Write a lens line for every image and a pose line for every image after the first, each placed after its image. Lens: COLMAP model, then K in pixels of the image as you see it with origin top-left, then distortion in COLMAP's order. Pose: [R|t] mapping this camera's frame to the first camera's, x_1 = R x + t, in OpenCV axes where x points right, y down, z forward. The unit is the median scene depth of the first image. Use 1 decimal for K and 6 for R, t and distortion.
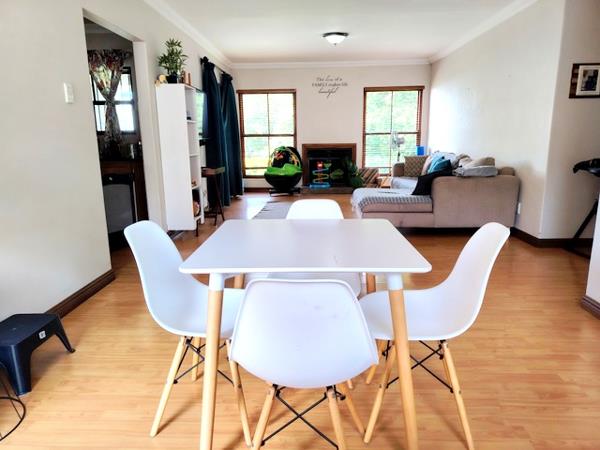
lens RADIAL K [[421.4, 0, 301.3], [0, 421.4, 244.7], [0, 0, 1]] dist [0.003803, -0.000216]
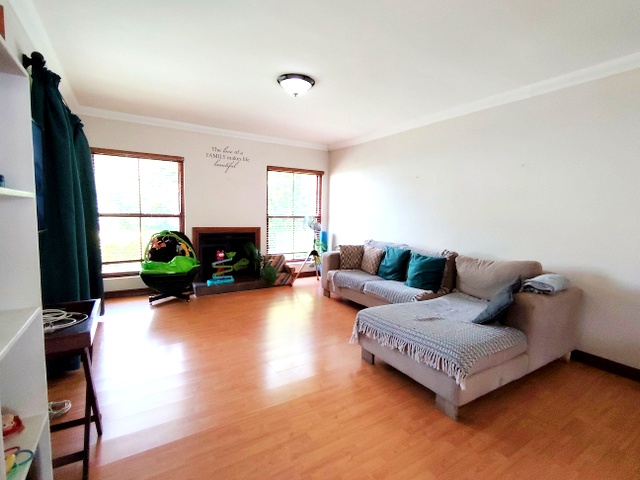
lens RADIAL K [[304.3, 0, 320.0], [0, 304.3, 240.0], [0, 0, 1]] dist [0.001482, -0.000591]
pose [[0.819249, -0.020609, 0.573067, -0.126426], [0.116957, 0.984352, -0.131800, -0.120213], [-0.561384, 0.175002, 0.808840, 0.440727]]
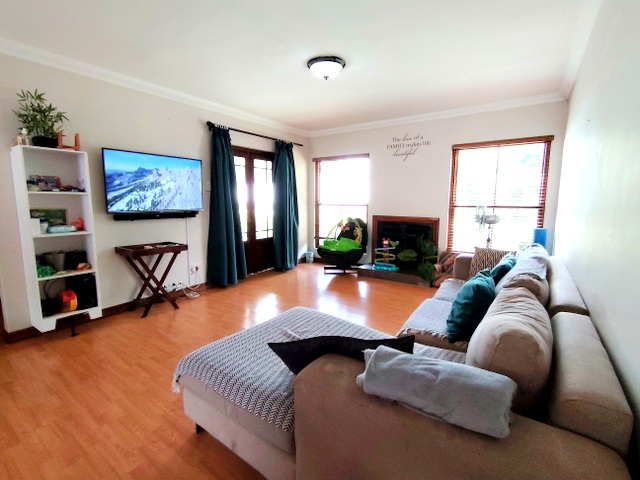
lens RADIAL K [[303.6, 0, 320.0], [0, 303.6, 240.0], [0, 0, 1]] dist [0.014465, 0.000094]
pose [[0.841478, 0.090251, -0.532700, 0.247739], [-0.153055, 0.985381, -0.074828, -0.130106], [0.518159, 0.144498, 0.842990, 0.443065]]
